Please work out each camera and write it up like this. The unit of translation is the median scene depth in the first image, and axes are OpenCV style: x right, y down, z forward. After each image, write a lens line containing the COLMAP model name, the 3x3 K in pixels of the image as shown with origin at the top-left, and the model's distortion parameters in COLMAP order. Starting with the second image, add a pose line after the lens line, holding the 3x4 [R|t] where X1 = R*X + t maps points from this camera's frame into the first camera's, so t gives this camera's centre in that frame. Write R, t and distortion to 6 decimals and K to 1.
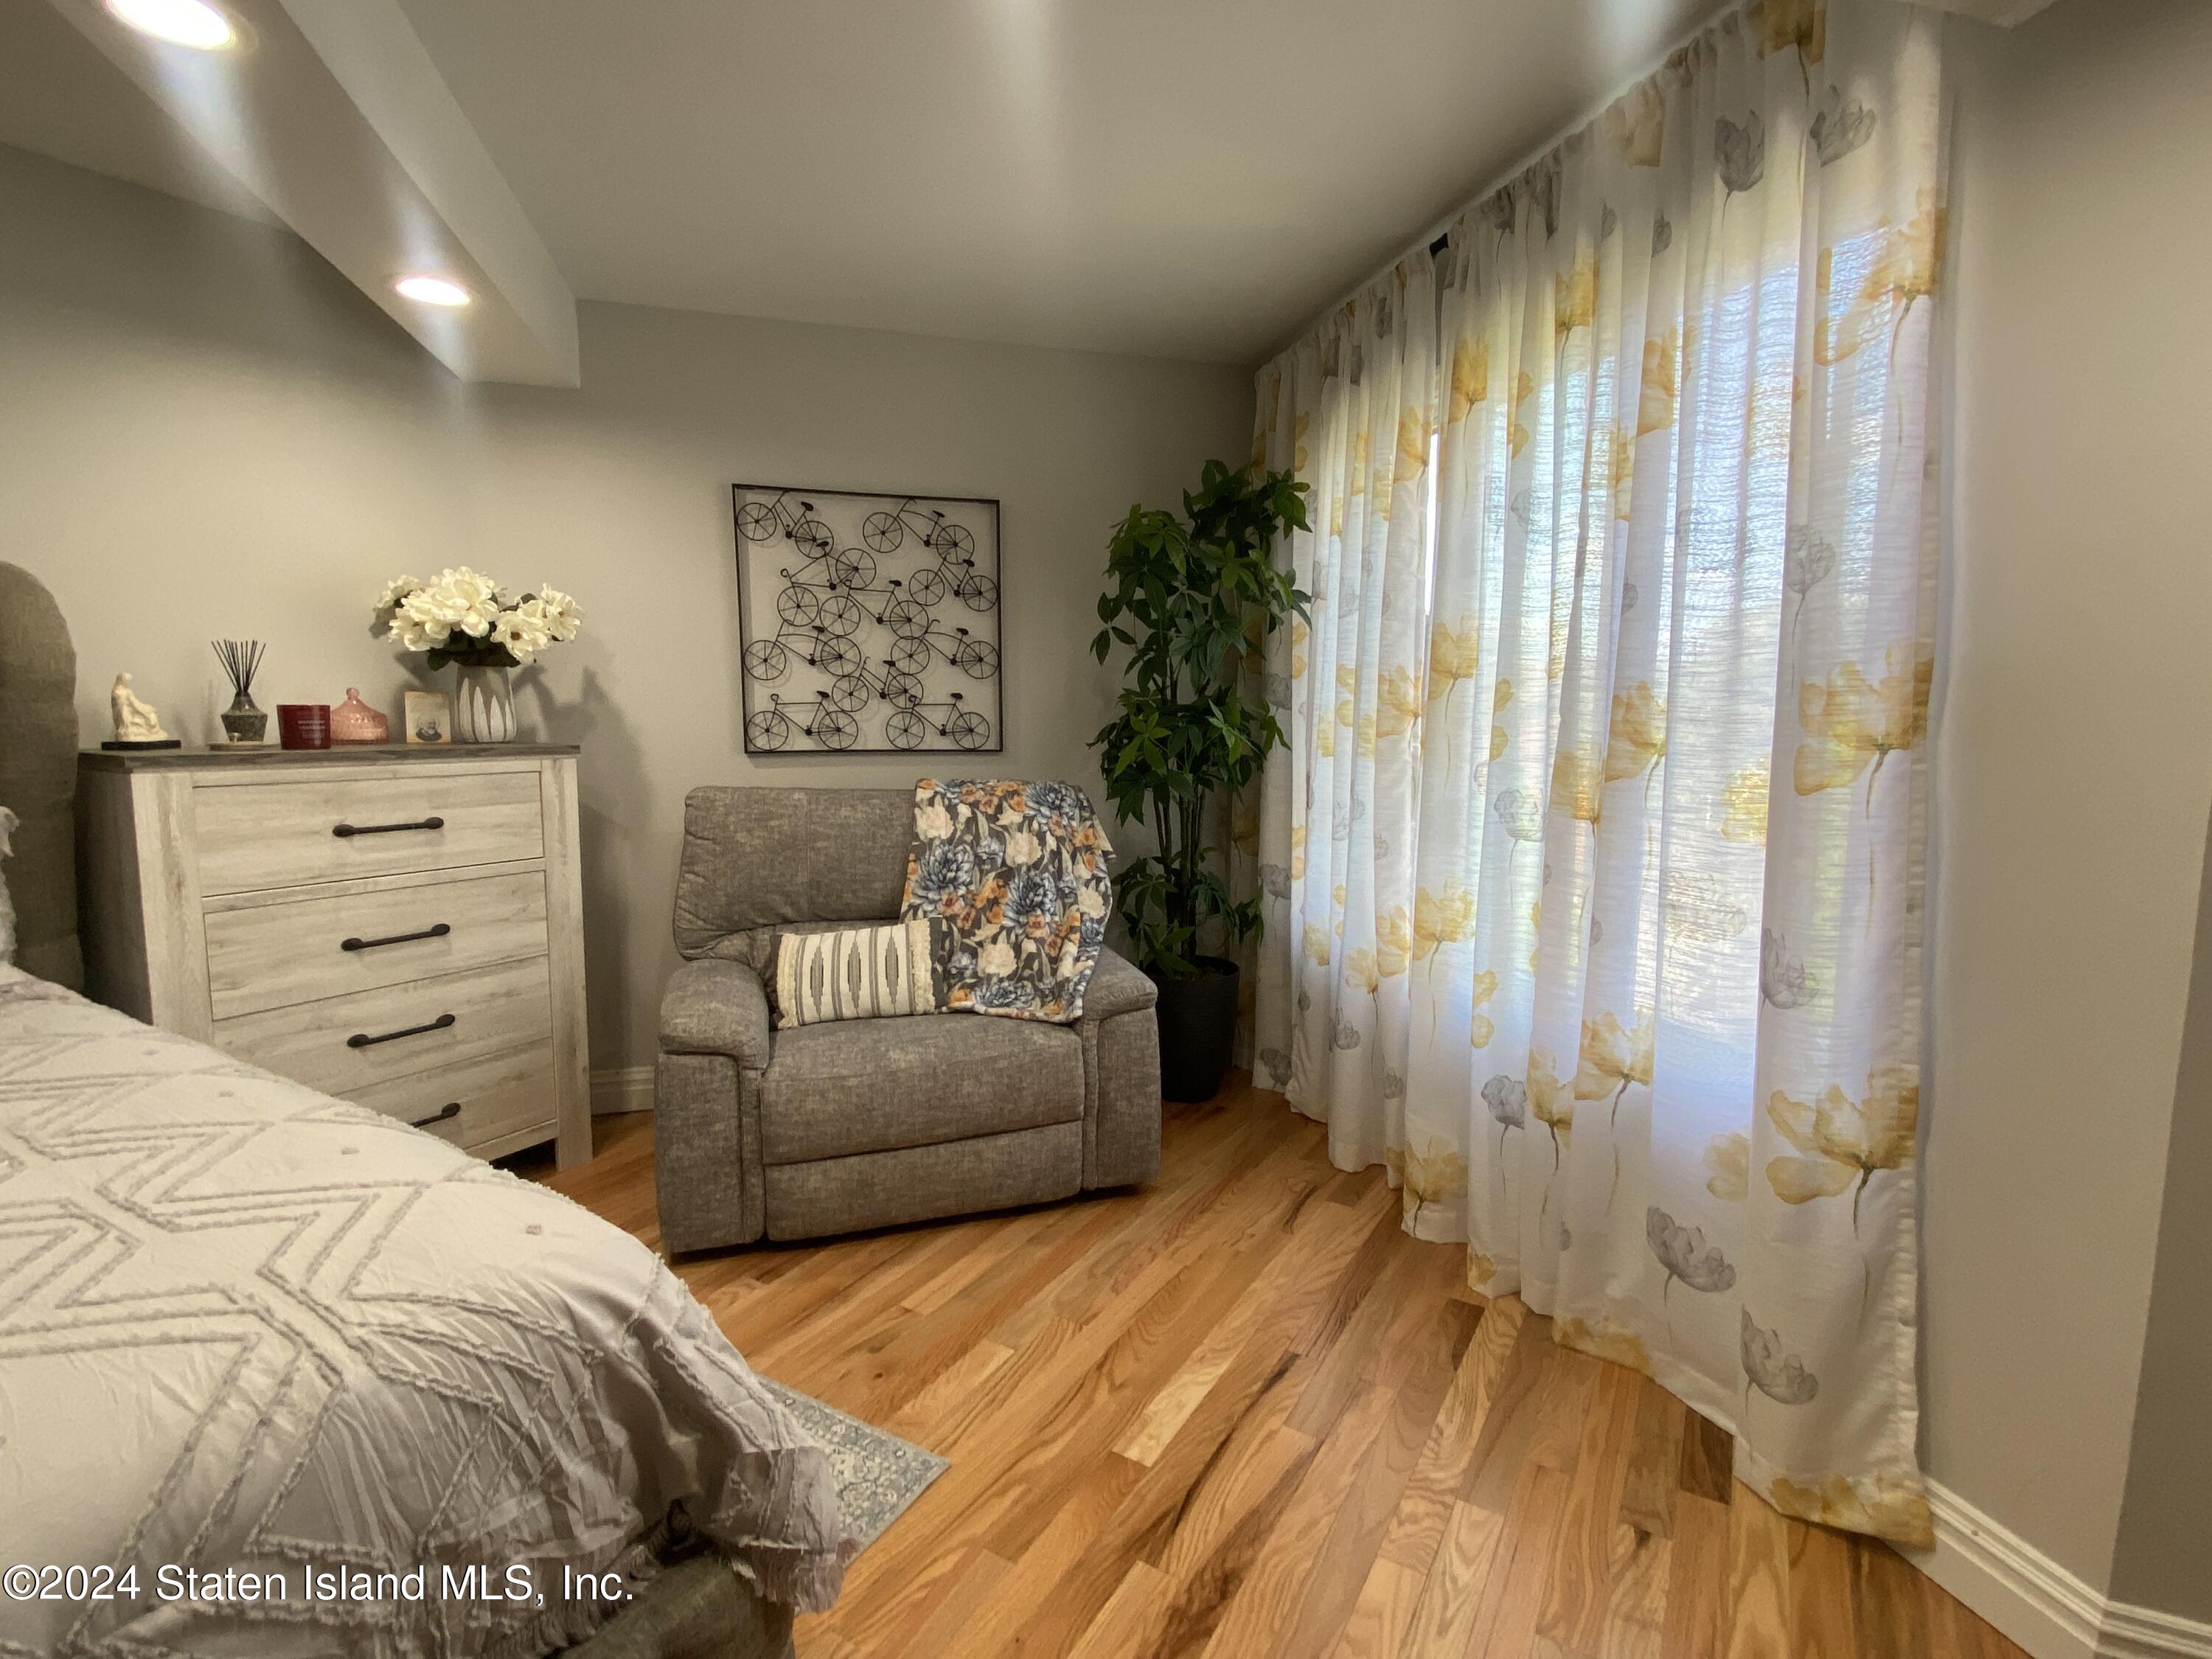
lens RADIAL K [[1081.5, 0, 1106.0], [0, 1081.5, 829.5], [0, 0, 1]] dist [0.003158, -0.000708]
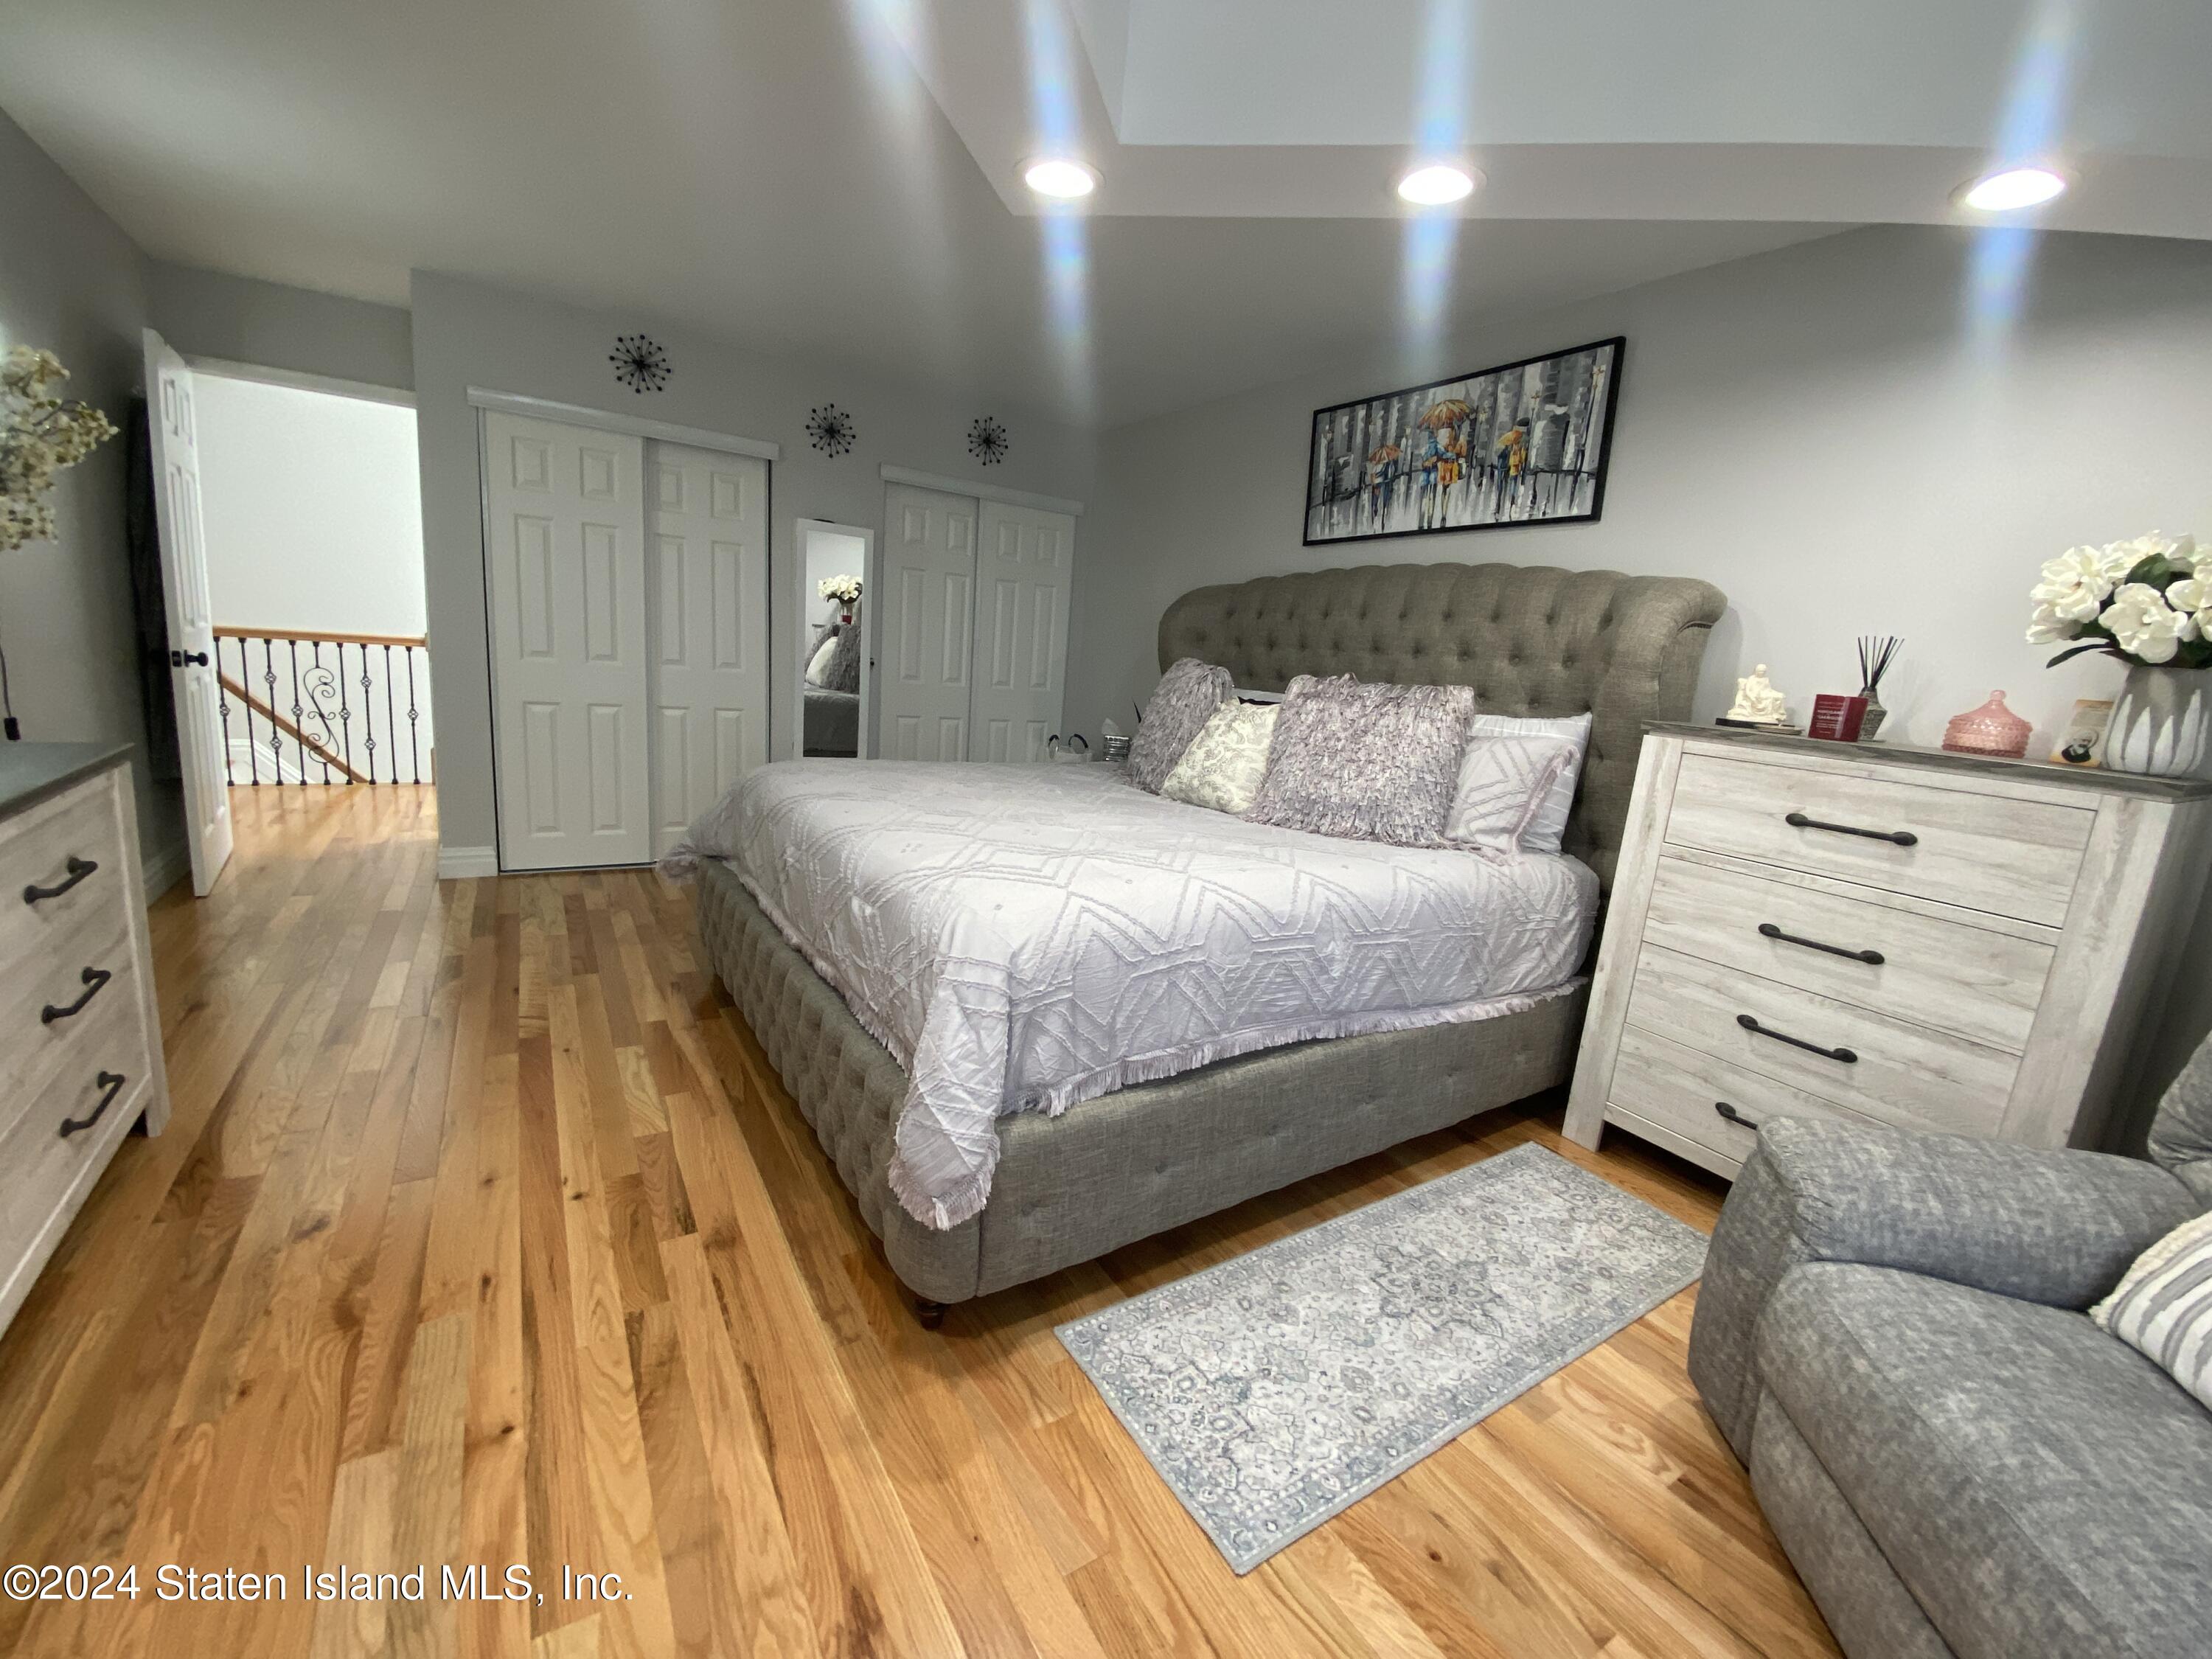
lens RADIAL K [[901.1, 0, 1106.0], [0, 901.1, 829.5], [0, 0, 1]] dist [-0.004533, -0.000559]
pose [[-0.460237, 0.120751, -0.879546, 0.243503], [-0.188297, 0.954891, 0.229624, -0.046178], [0.867598, 0.271298, -0.416739, 0.597849]]
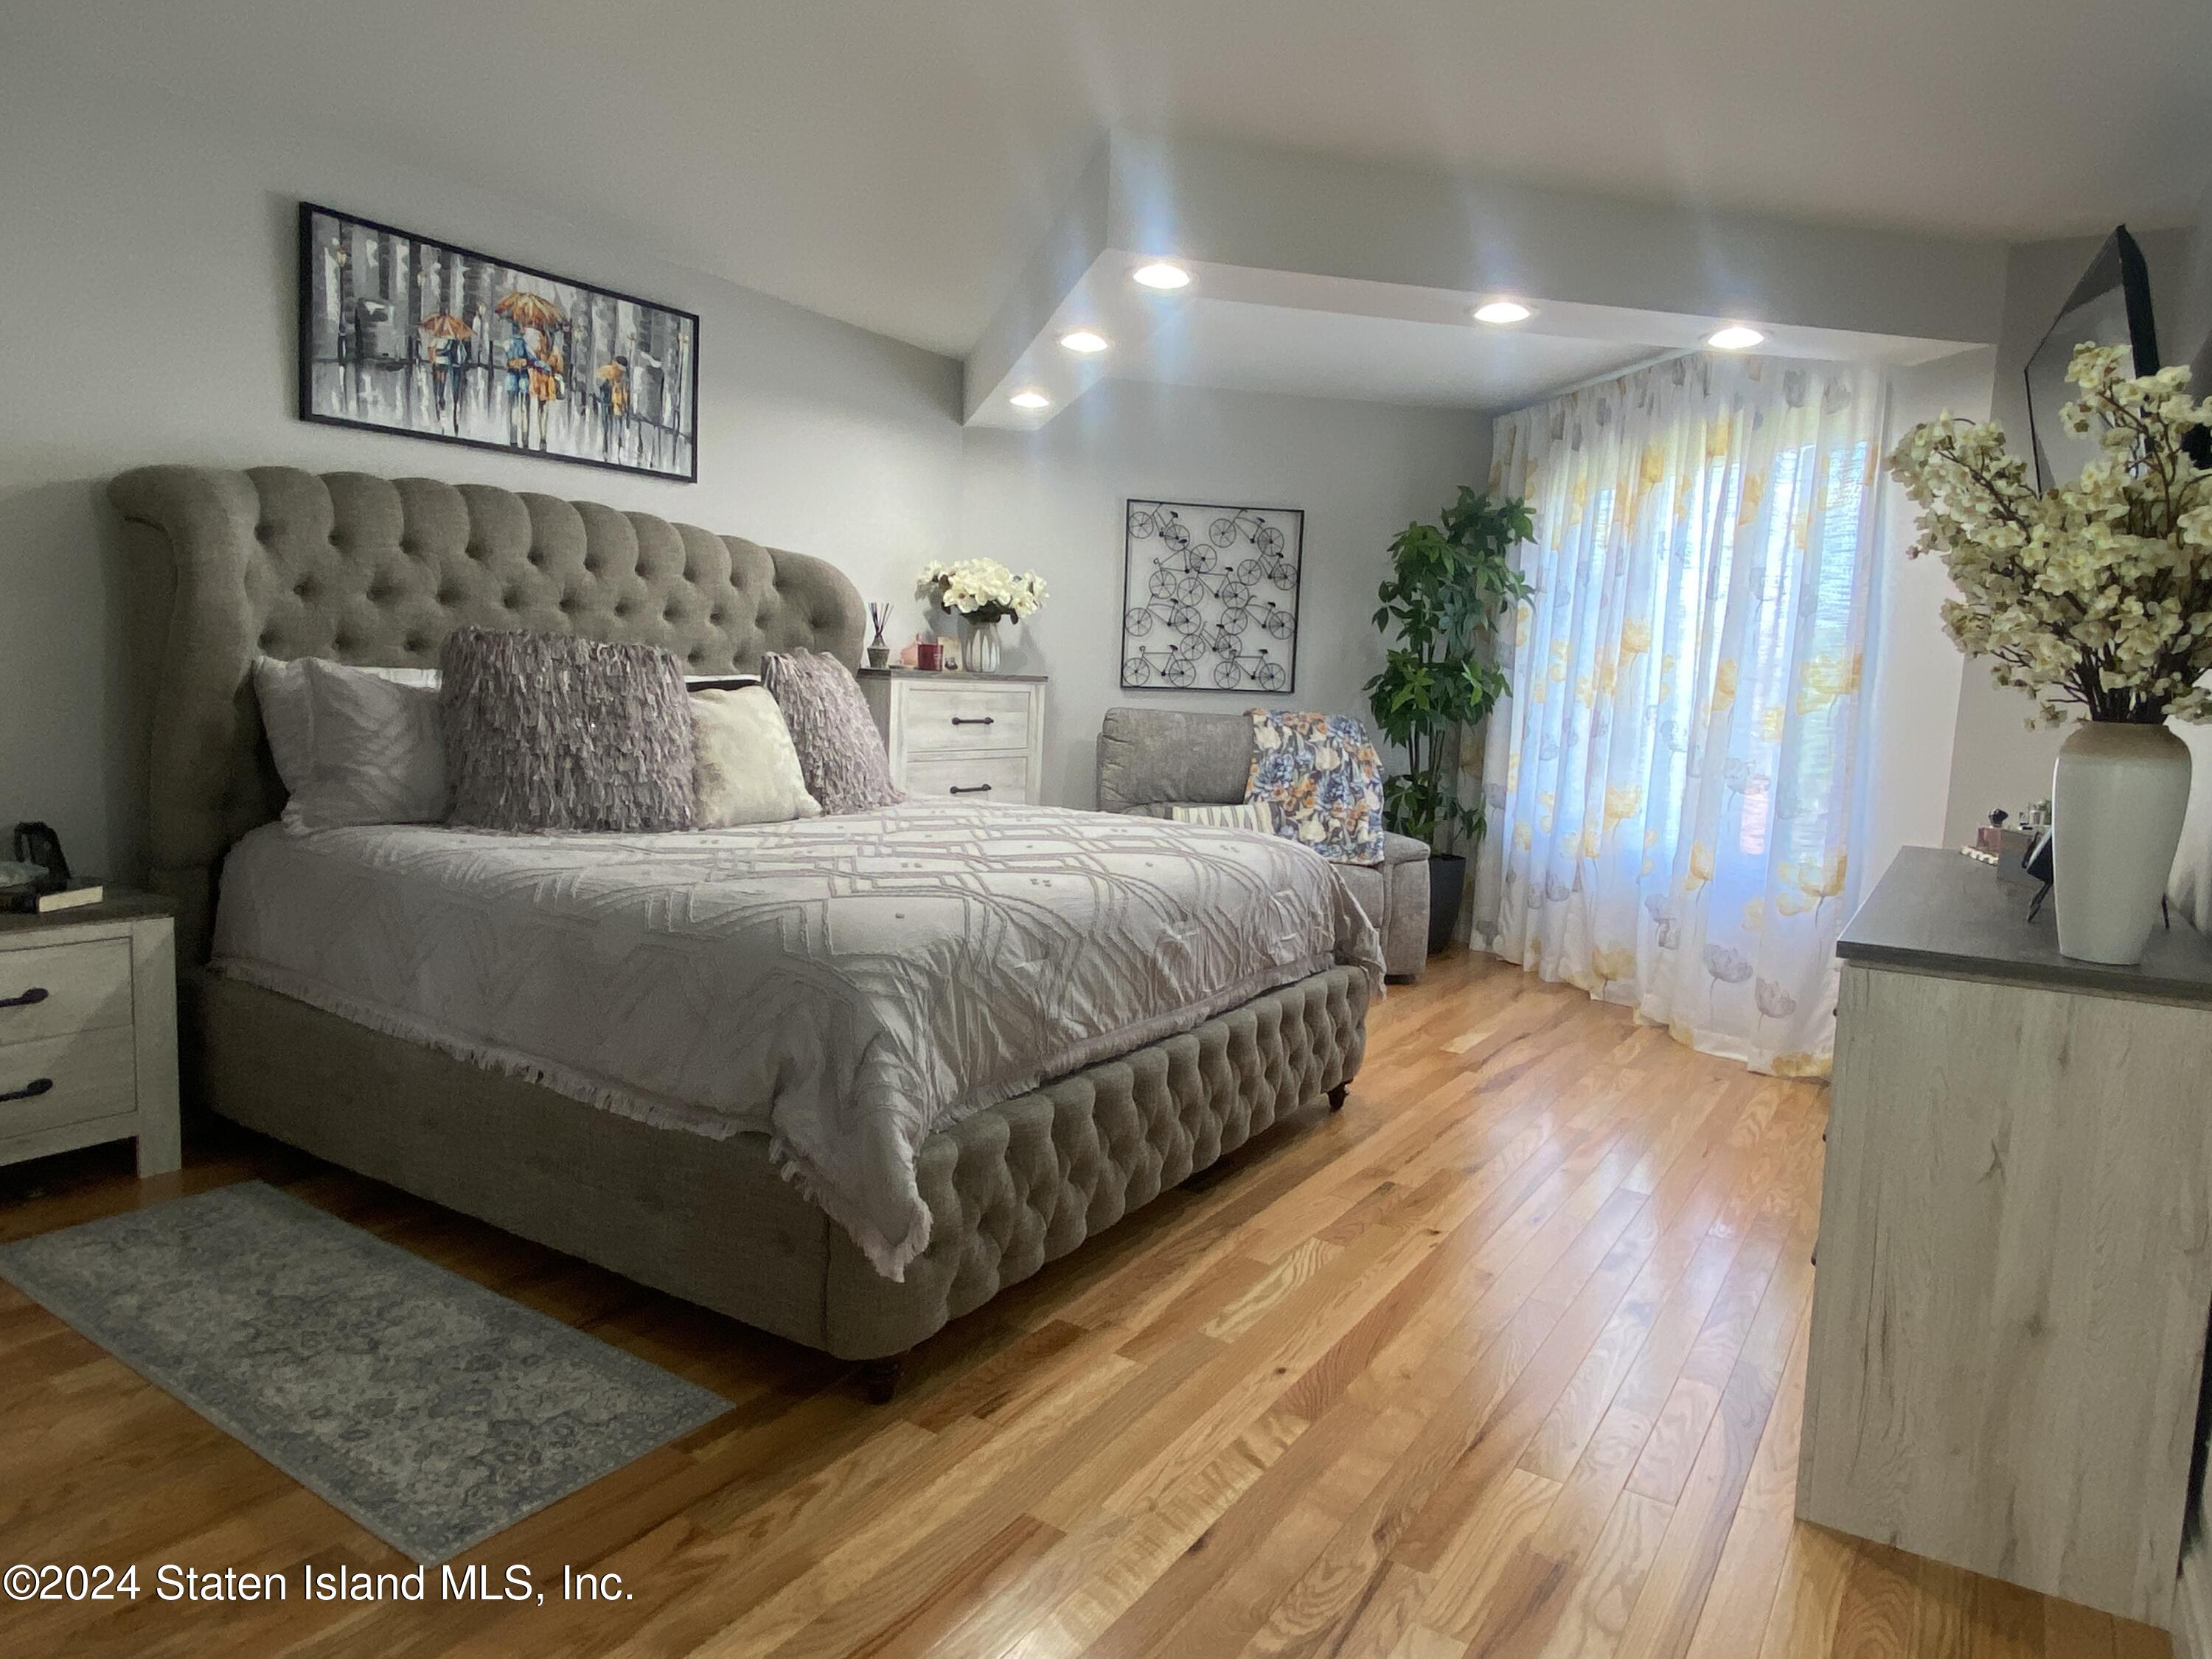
lens RADIAL K [[1350.3, 0, 1106.0], [0, 1350.3, 829.5], [0, 0, 1]] dist [-0.004941, -0.002074]
pose [[0.997859, 0.038753, -0.052686, -0.268316], [-0.038481, 0.999240, 0.006157, 0.110639], [0.052885, -0.004117, 0.998592, -0.803353]]
